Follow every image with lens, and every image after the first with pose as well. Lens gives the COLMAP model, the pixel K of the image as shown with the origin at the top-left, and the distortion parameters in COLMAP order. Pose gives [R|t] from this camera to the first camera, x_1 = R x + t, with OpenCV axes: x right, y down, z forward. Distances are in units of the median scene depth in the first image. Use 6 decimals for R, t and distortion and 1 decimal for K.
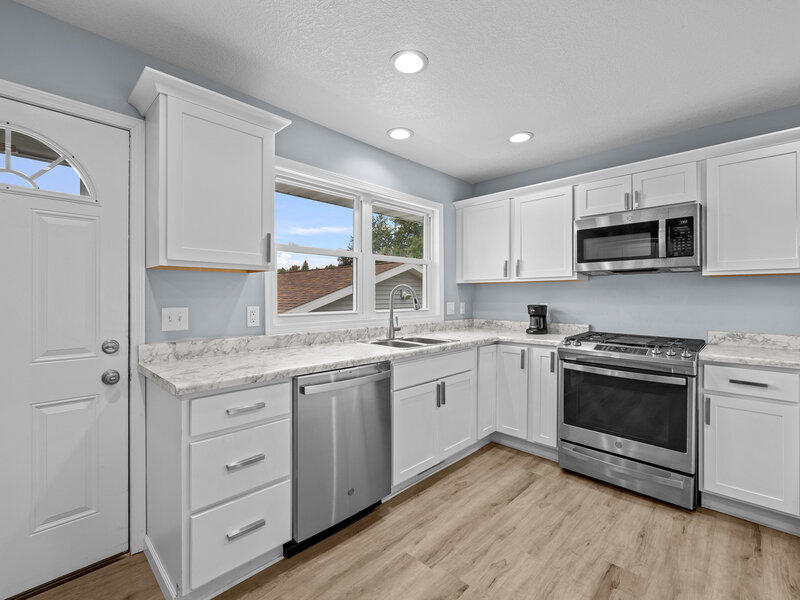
lens RADIAL K [[362.9, 0, 399.1], [0, 362.9, 297.1], [0, 0, 1]] dist [0.000312, -0.000414]
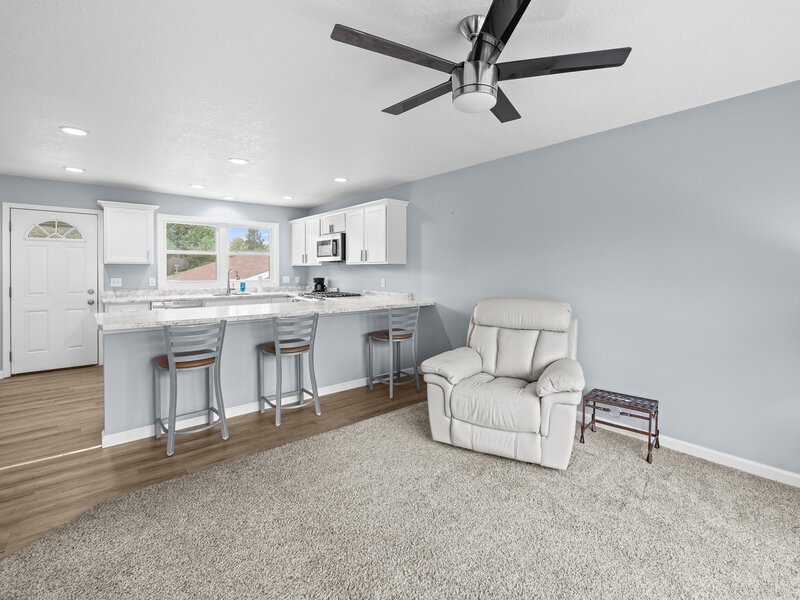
lens RADIAL K [[373.1, 0, 419.7], [0, 373.1, 274.5], [0, 0, 1]] dist [-0.003121, -0.001042]
pose [[0.998037, 0.001435, -0.062613, 1.378275], [-0.000820, 0.999951, 0.009844, -0.020448], [0.062624, -0.009774, 0.997989, -1.230368]]
